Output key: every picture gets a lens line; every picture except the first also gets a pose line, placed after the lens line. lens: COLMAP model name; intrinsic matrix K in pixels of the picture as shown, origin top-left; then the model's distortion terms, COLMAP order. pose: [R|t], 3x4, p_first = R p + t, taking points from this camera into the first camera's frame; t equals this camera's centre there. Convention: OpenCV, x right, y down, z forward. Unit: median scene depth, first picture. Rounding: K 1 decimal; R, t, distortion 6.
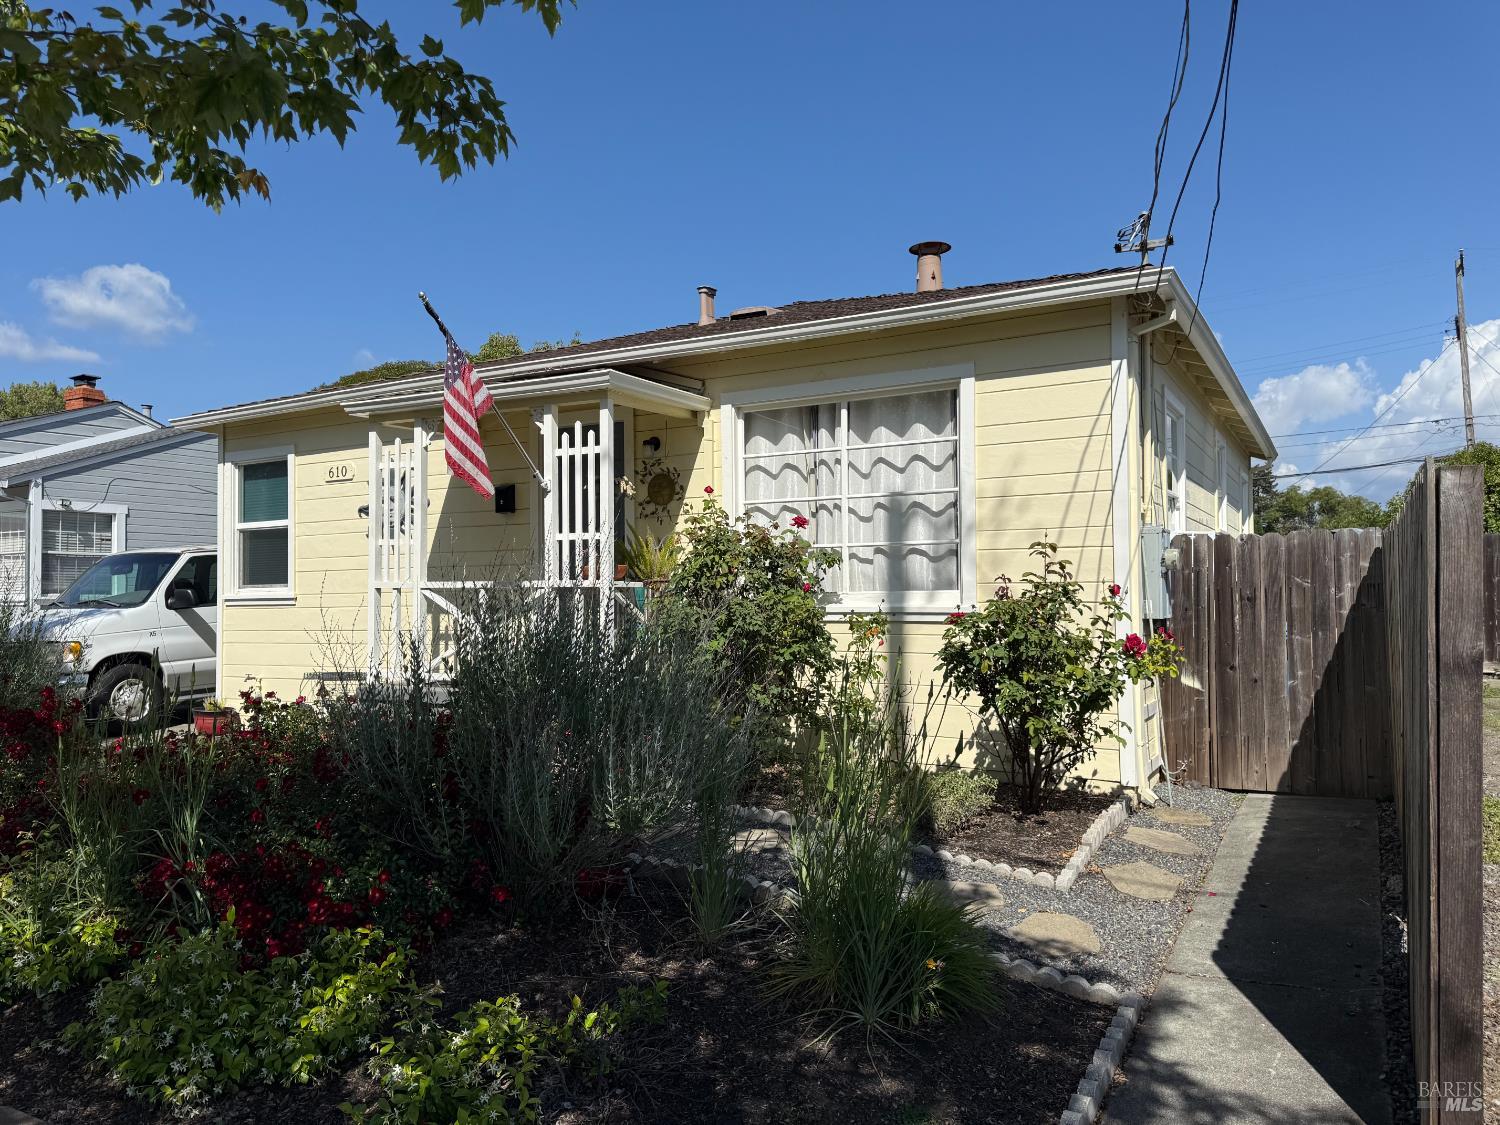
lens RADIAL K [[1036.9, 0, 750.0], [0, 1036.9, 562.5], [0, 0, 1]] dist [0.008130, -0.000197]
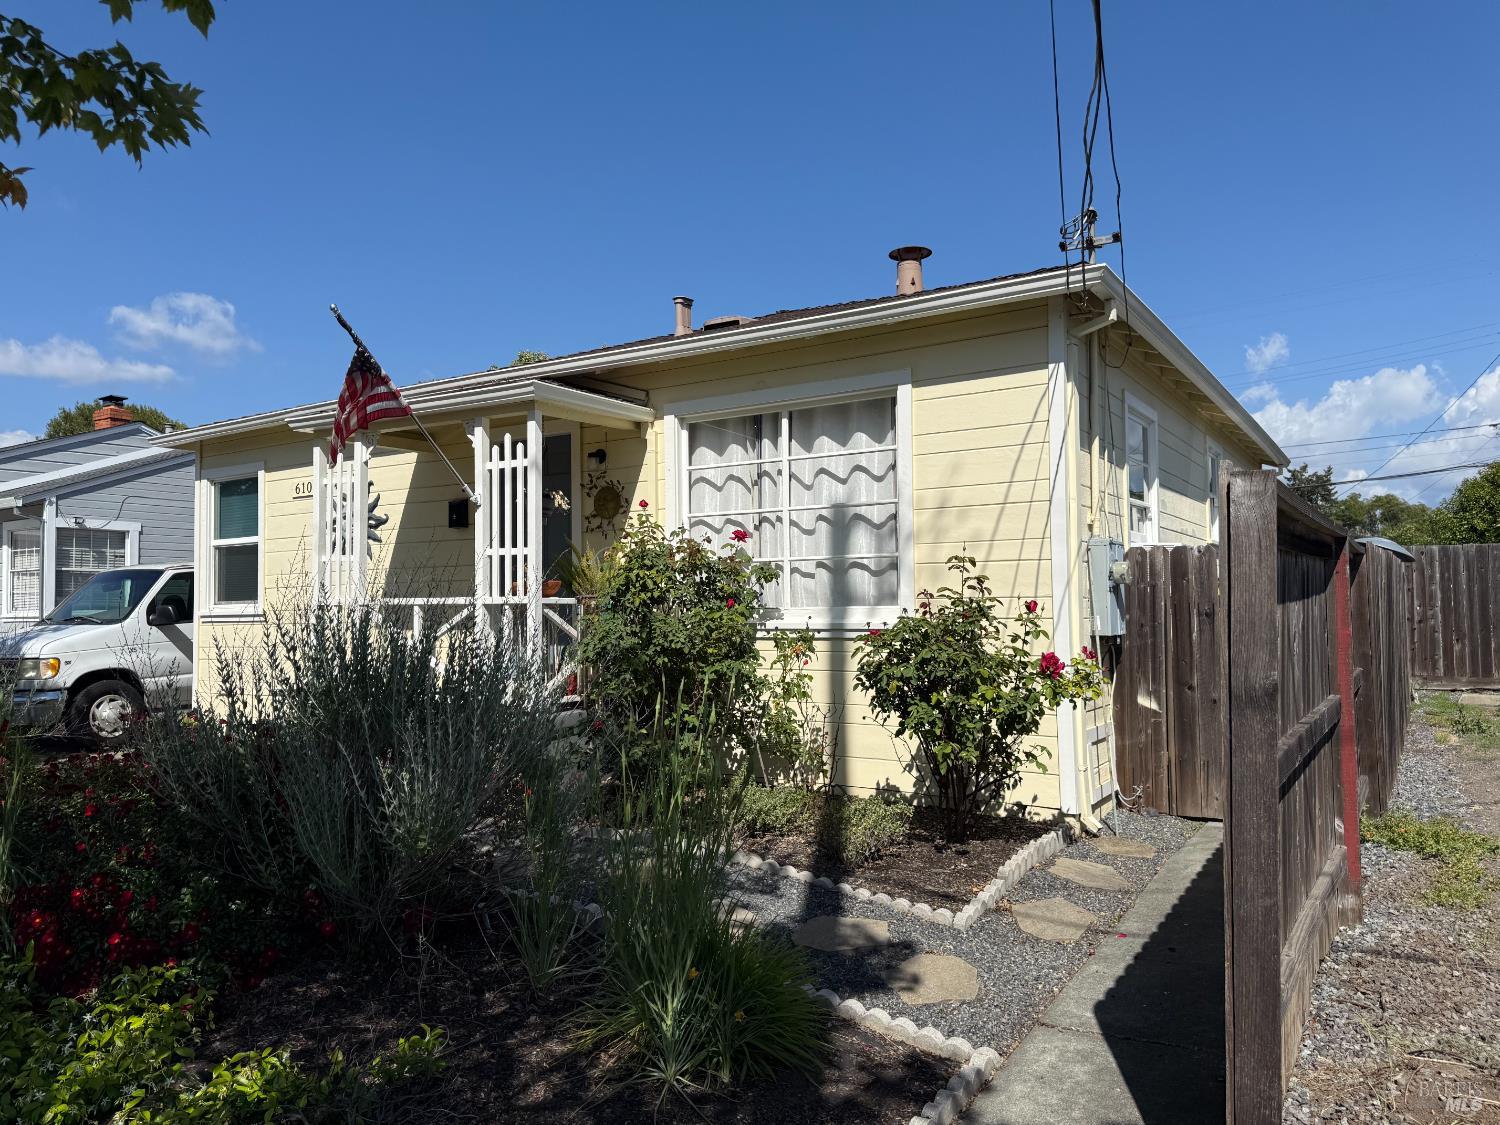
lens RADIAL K [[1033.4, 0, 750.0], [0, 1033.4, 562.5], [0, 0, 1]] dist [0.007421, -0.001367]
pose [[0.998583, -0.004862, -0.053000, 0.114291], [0.004231, 0.999919, -0.012013, -0.002280], [0.053054, 0.011772, 0.998522, 0.040015]]
